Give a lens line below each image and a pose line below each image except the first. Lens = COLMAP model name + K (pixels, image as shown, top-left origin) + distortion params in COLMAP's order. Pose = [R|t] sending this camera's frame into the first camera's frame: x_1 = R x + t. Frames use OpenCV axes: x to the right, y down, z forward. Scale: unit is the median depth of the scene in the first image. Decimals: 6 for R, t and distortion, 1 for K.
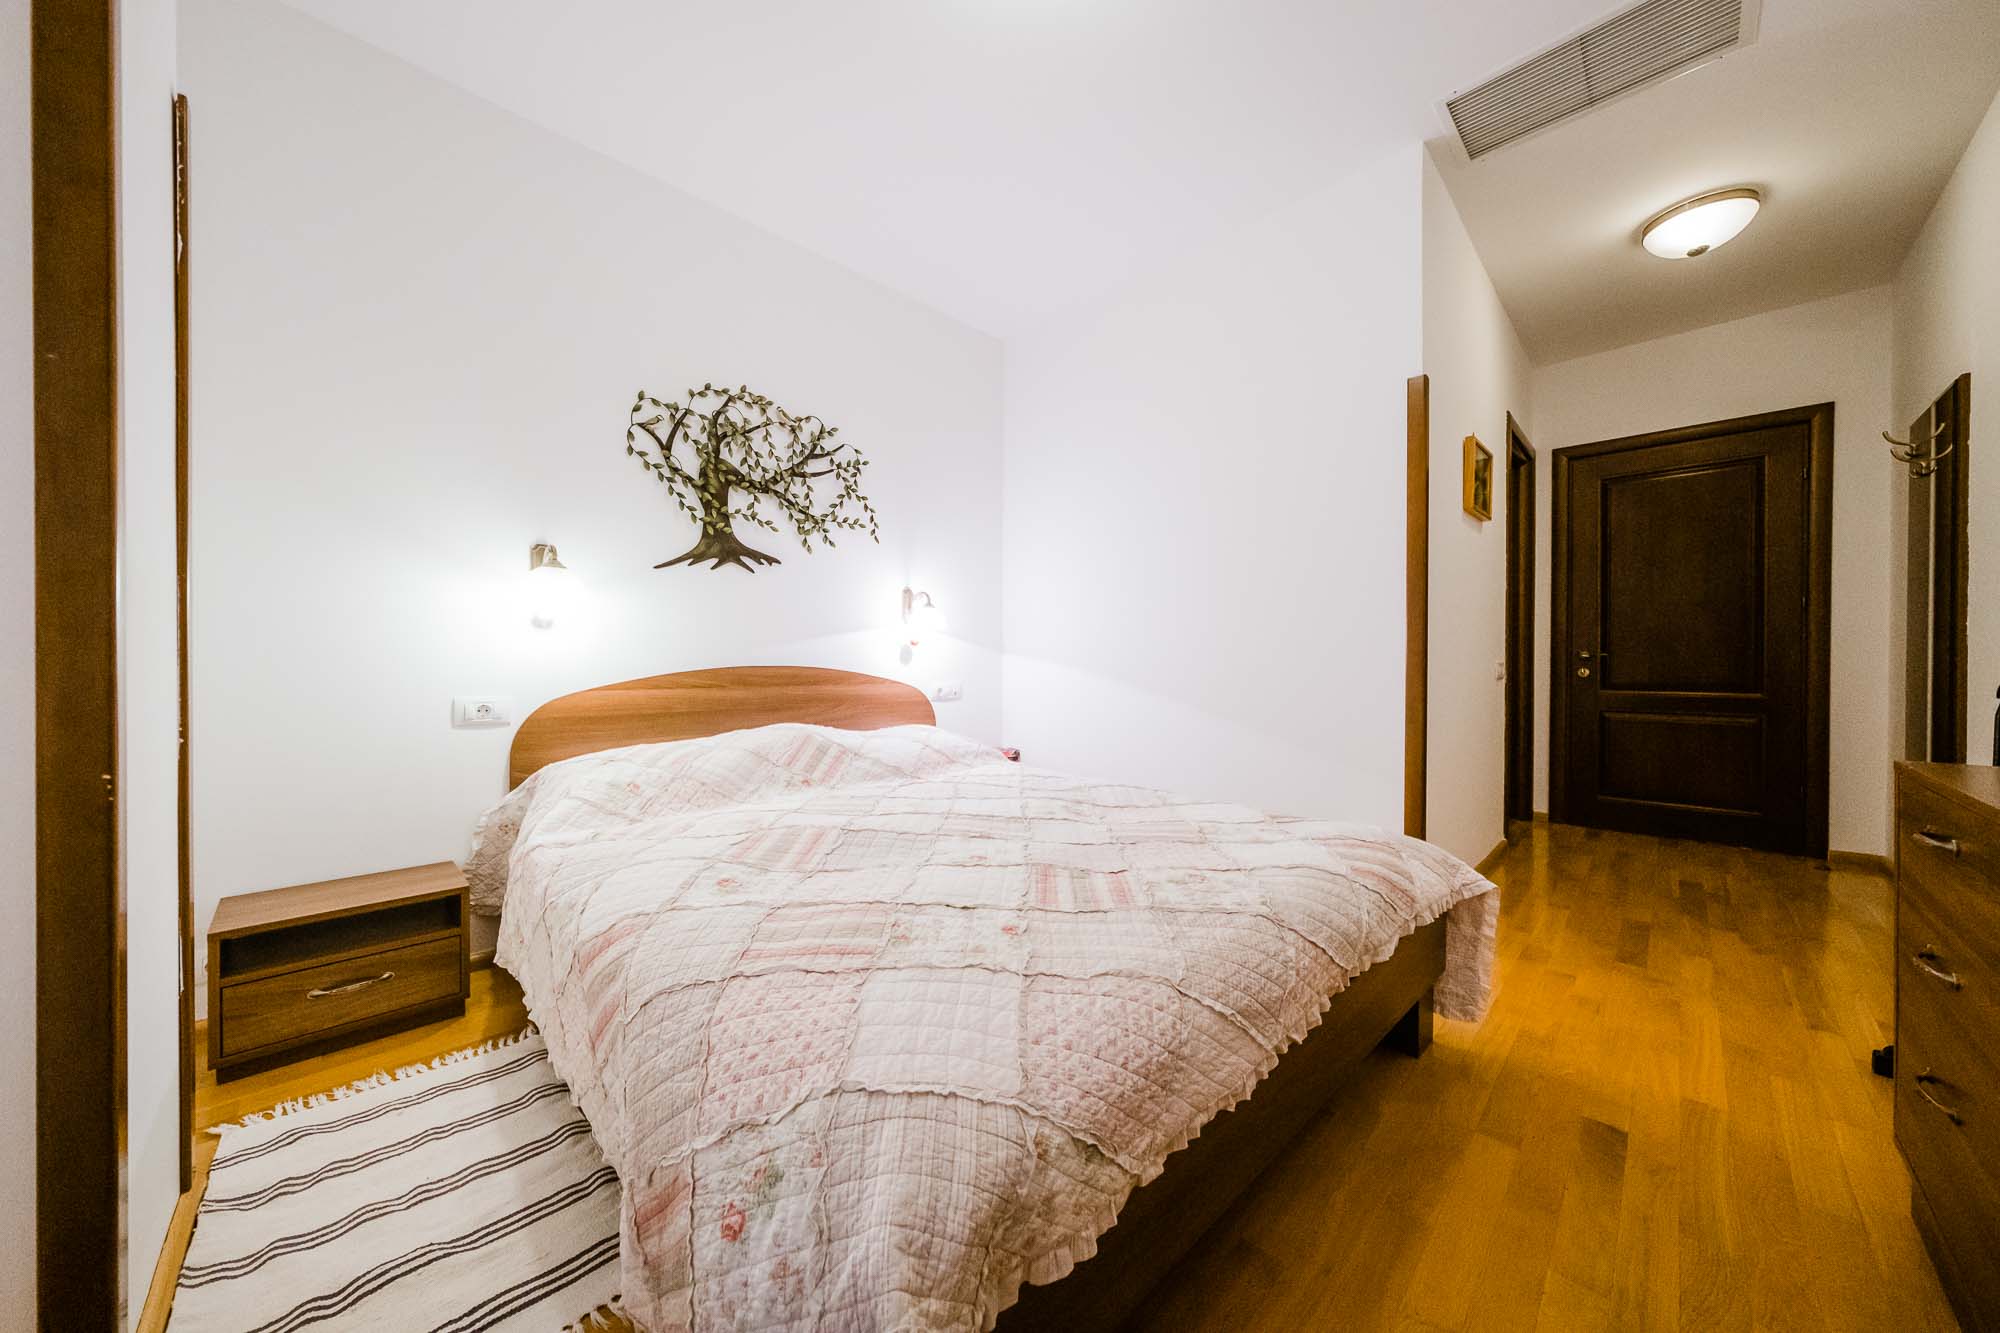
lens RADIAL K [[662.6, 0, 980.6], [0, 662.6, 661.5], [0, 0, 1]] dist [0.000242, -0.000024]
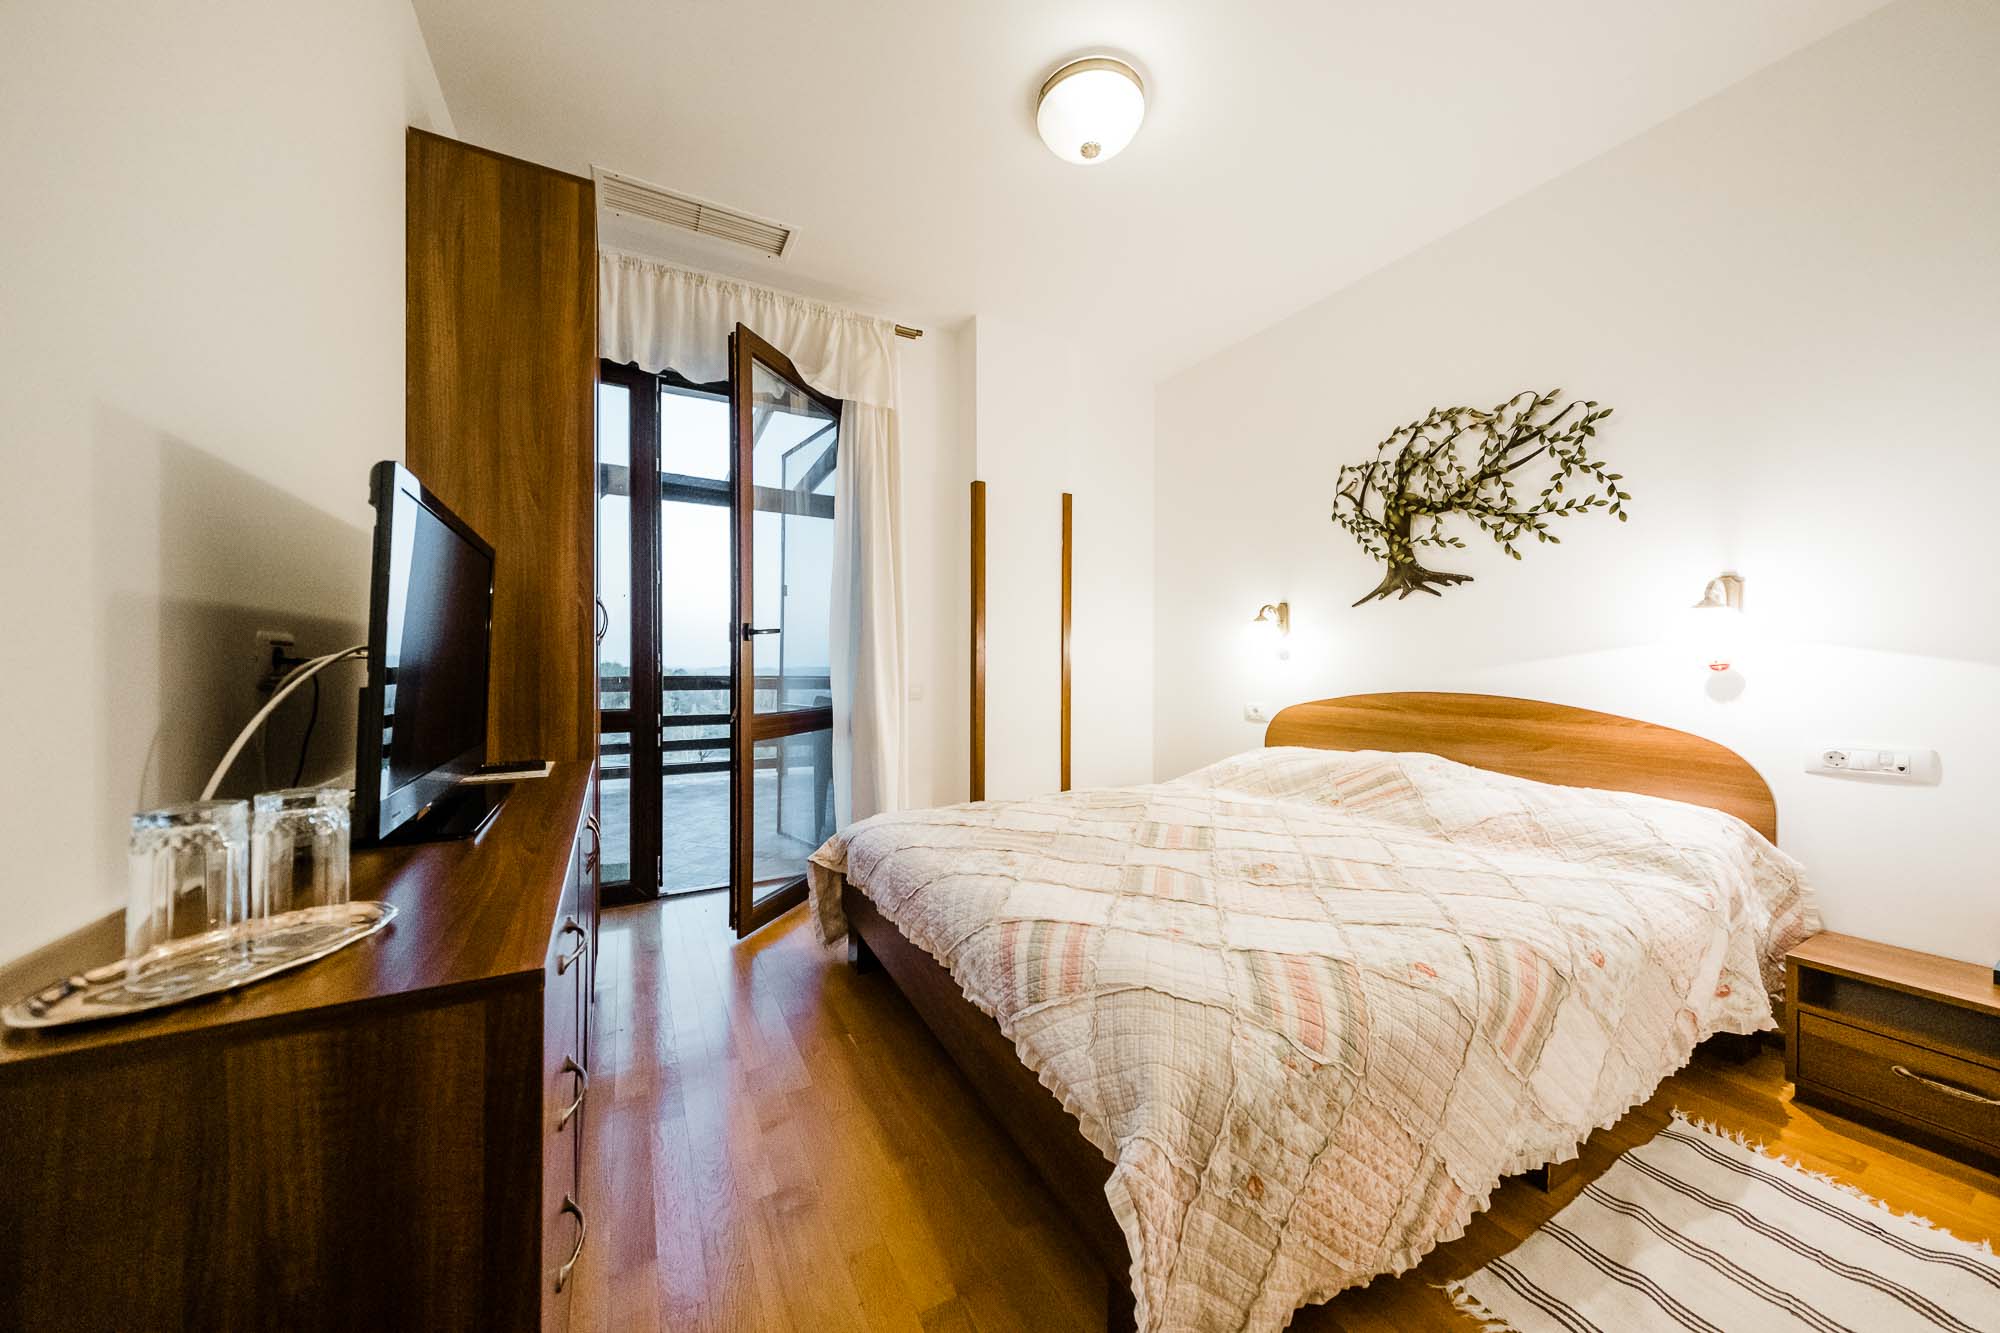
lens RADIAL K [[662.6, 0, 999.8], [0, 662.6, 661.3], [0, 0, 1]] dist [0.000242, -0.000024]
pose [[-0.243038, -0.012822, -0.969932, 0.744058], [-0.017542, 0.999807, -0.008822, -0.018181], [0.969858, 0.014871, -0.243216, 0.607259]]
